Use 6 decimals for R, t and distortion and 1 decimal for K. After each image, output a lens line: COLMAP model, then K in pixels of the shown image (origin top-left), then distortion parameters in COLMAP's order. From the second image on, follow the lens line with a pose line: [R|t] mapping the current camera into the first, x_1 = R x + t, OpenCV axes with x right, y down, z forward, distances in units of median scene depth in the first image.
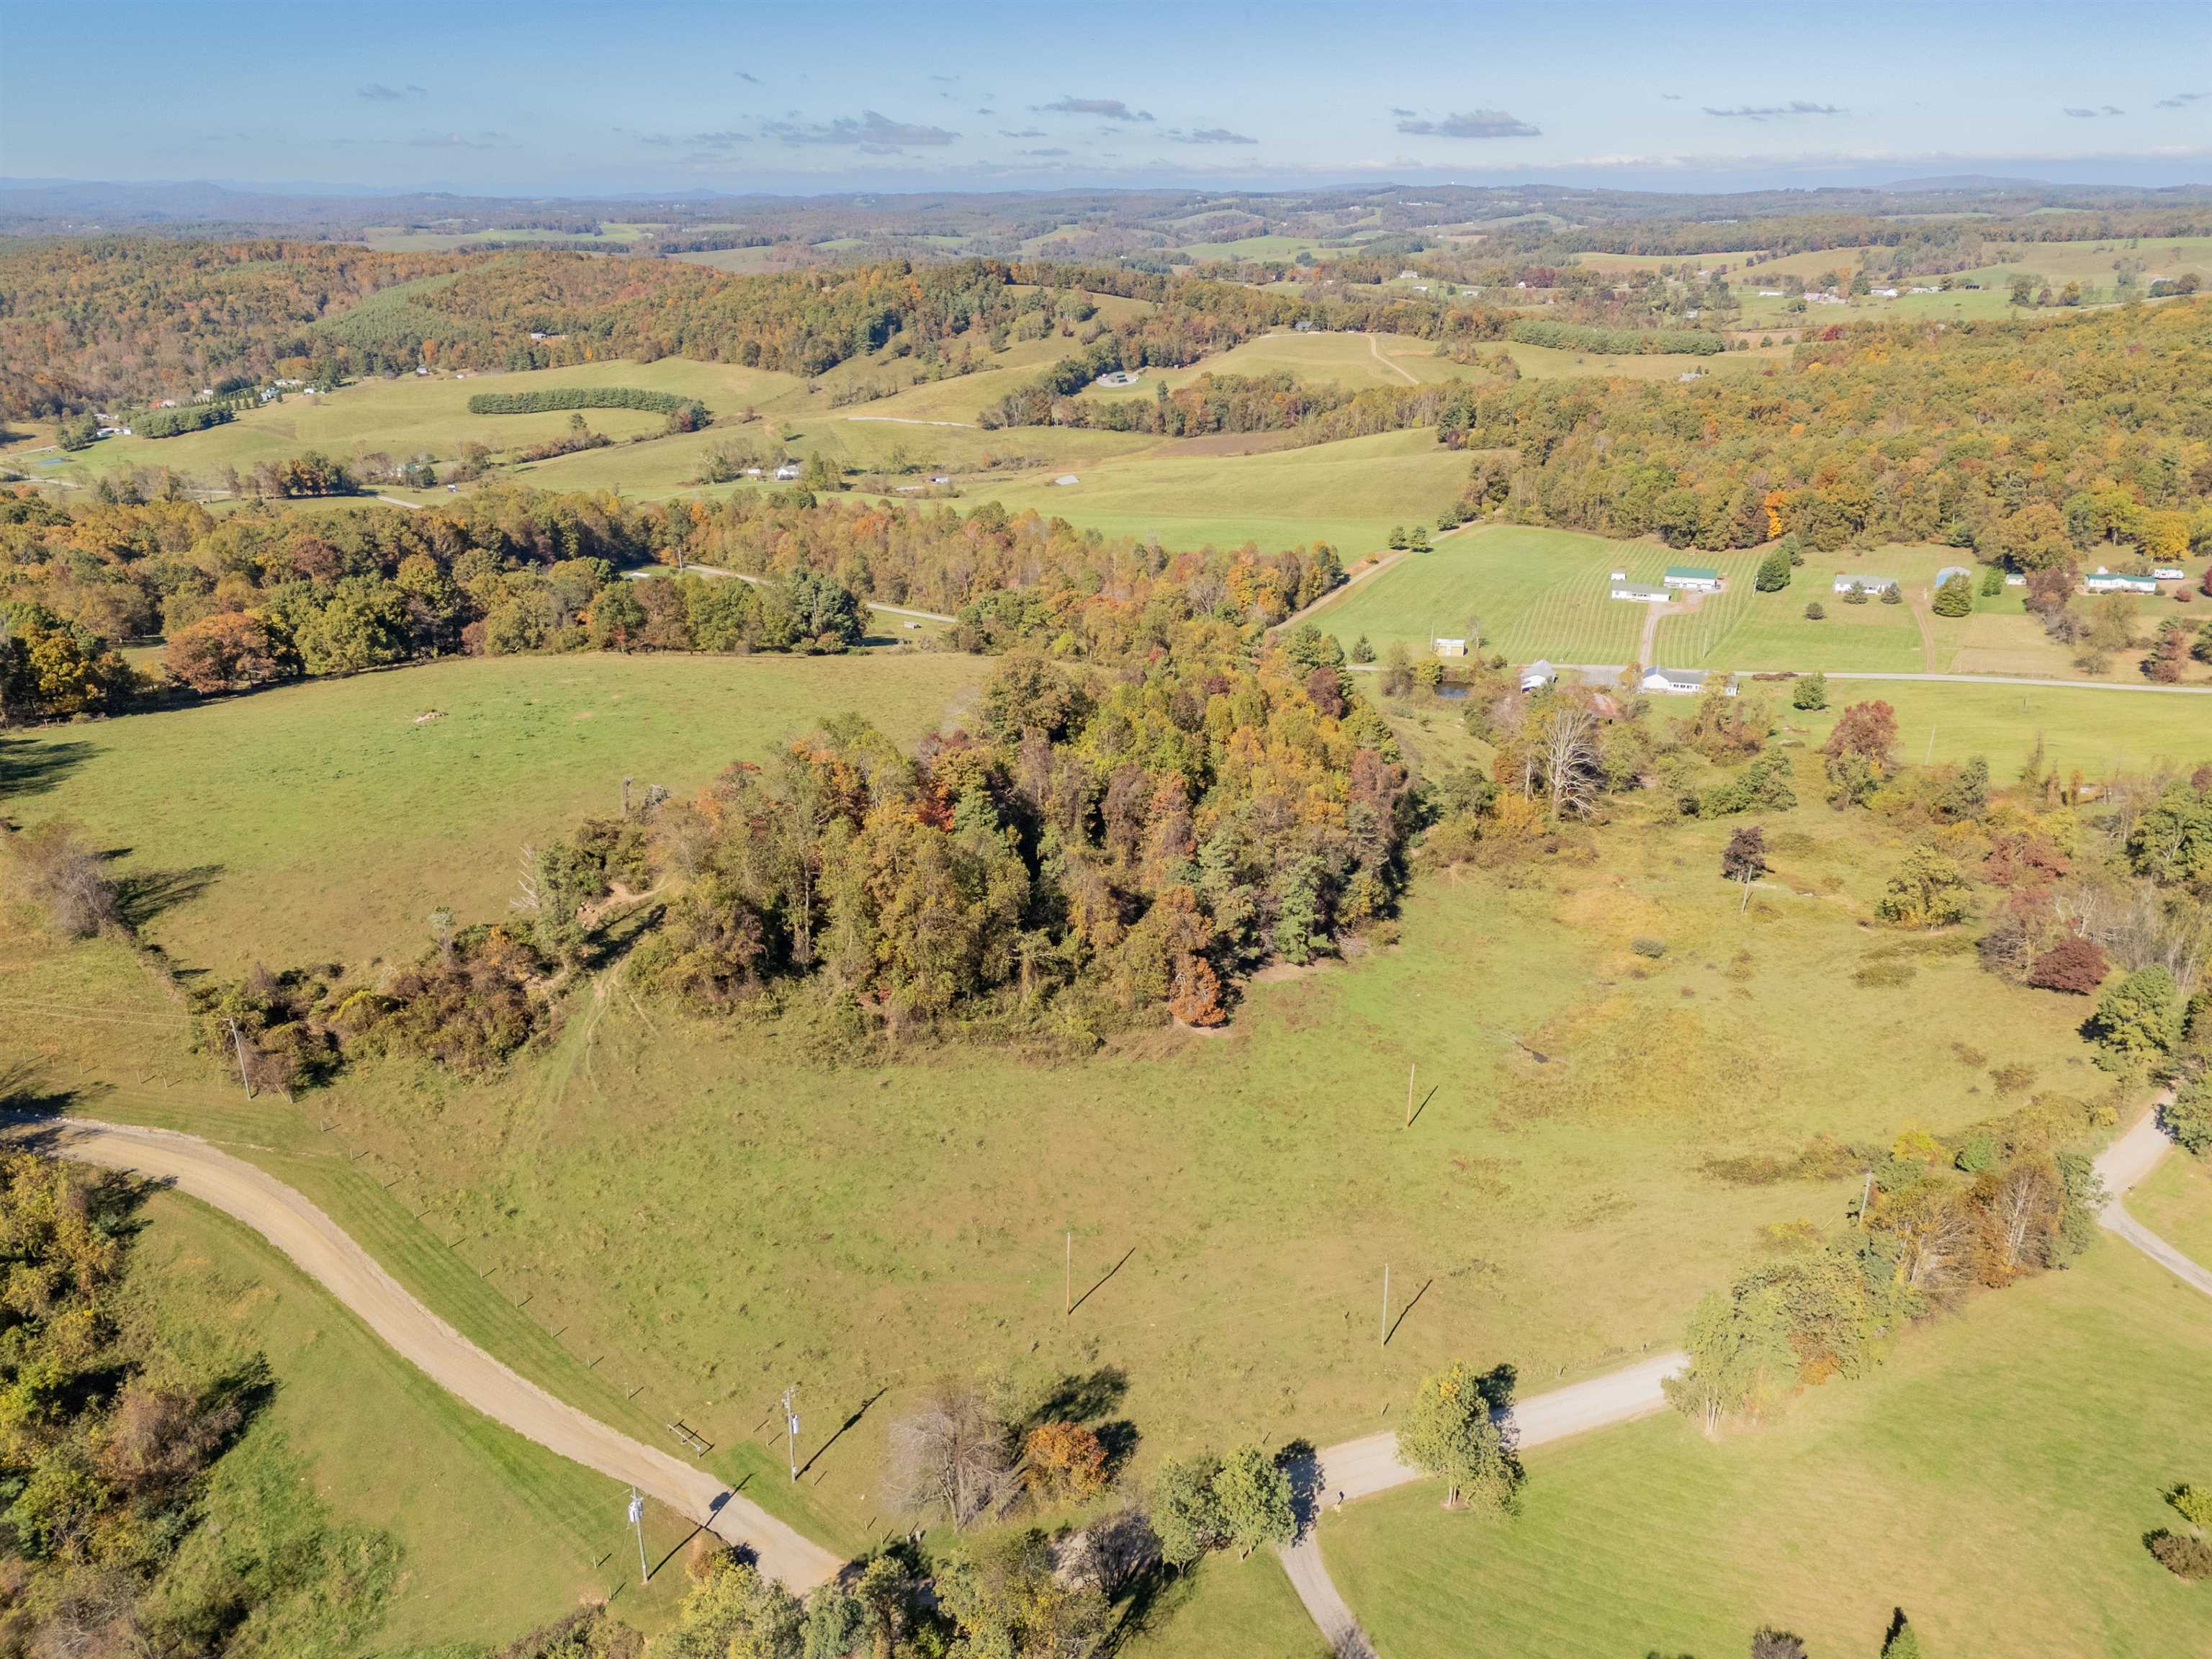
lens RADIAL K [[1623.0, 0, 1110.0], [0, 1623.0, 828.0], [0, 0, 1]] dist [0.080298, -0.075715]
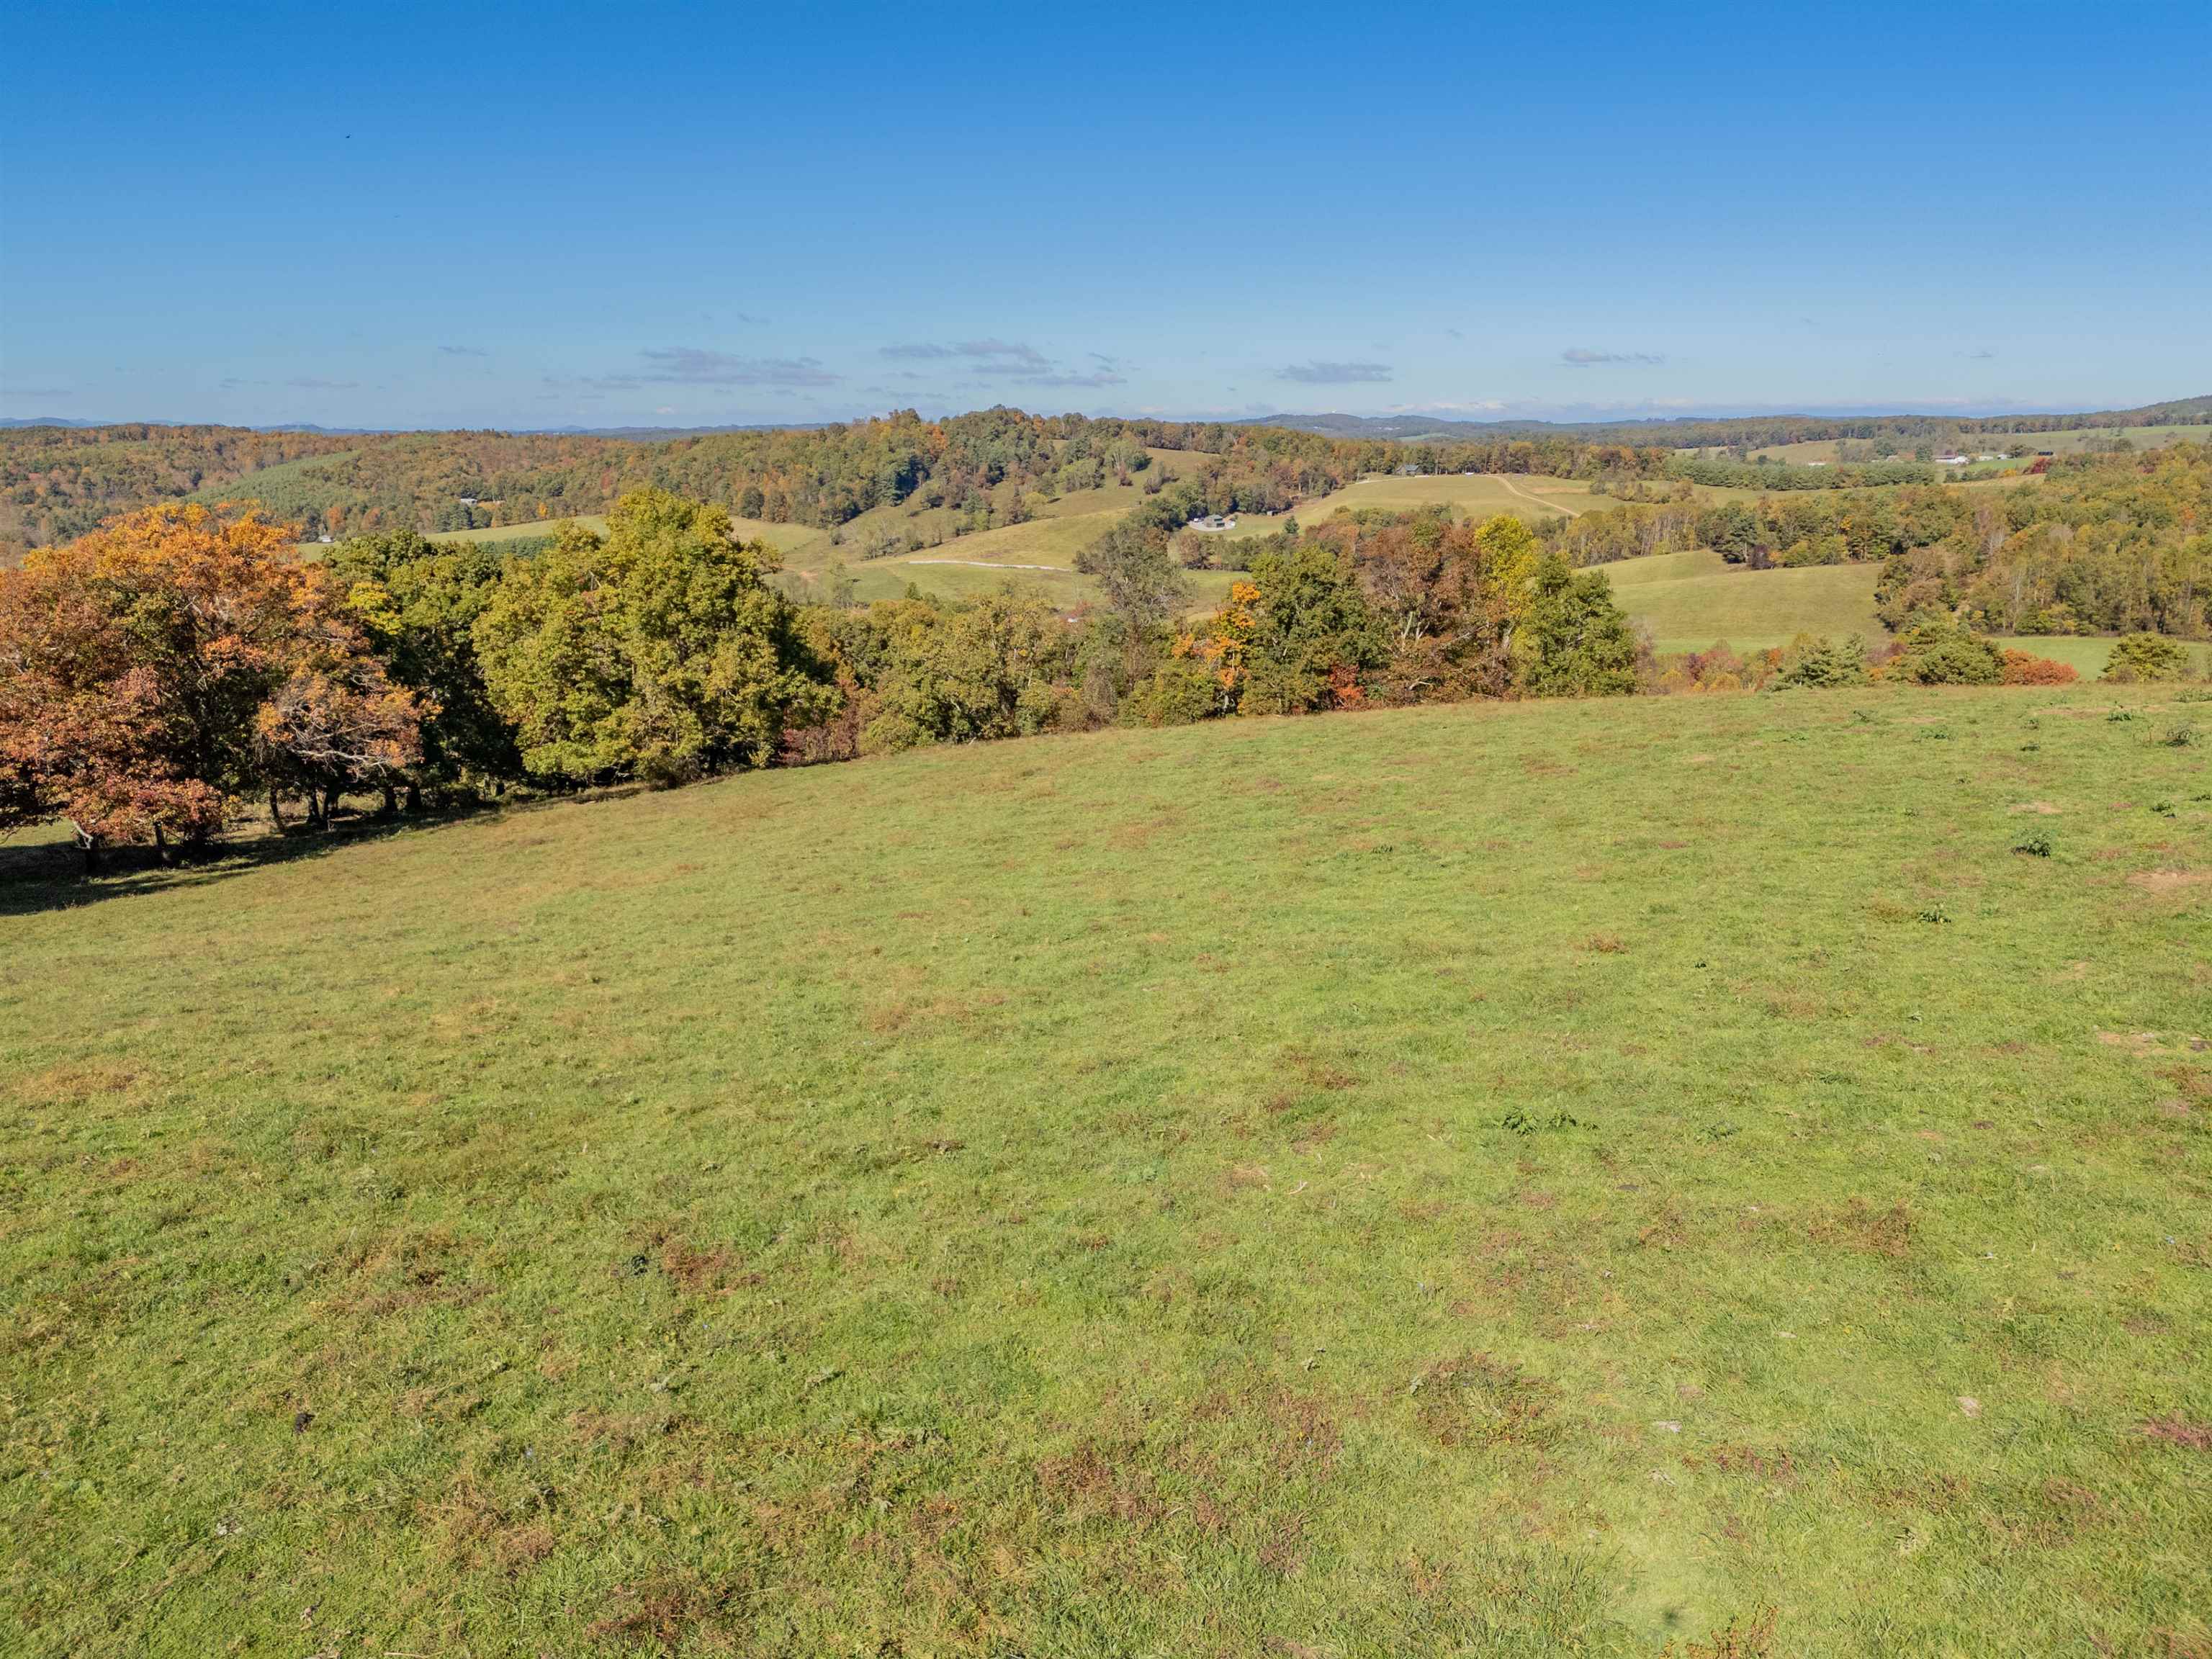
lens RADIAL K [[1618.5, 0, 1110.7], [0, 1618.5, 838.7], [0, 0, 1]] dist [0.087487, -0.088114]
pose [[0.996447, -0.019656, 0.081900, -0.133596], [0.029949, 0.991526, -0.126407, -0.015826], [-0.078722, 0.128410, 0.988592, 0.238616]]
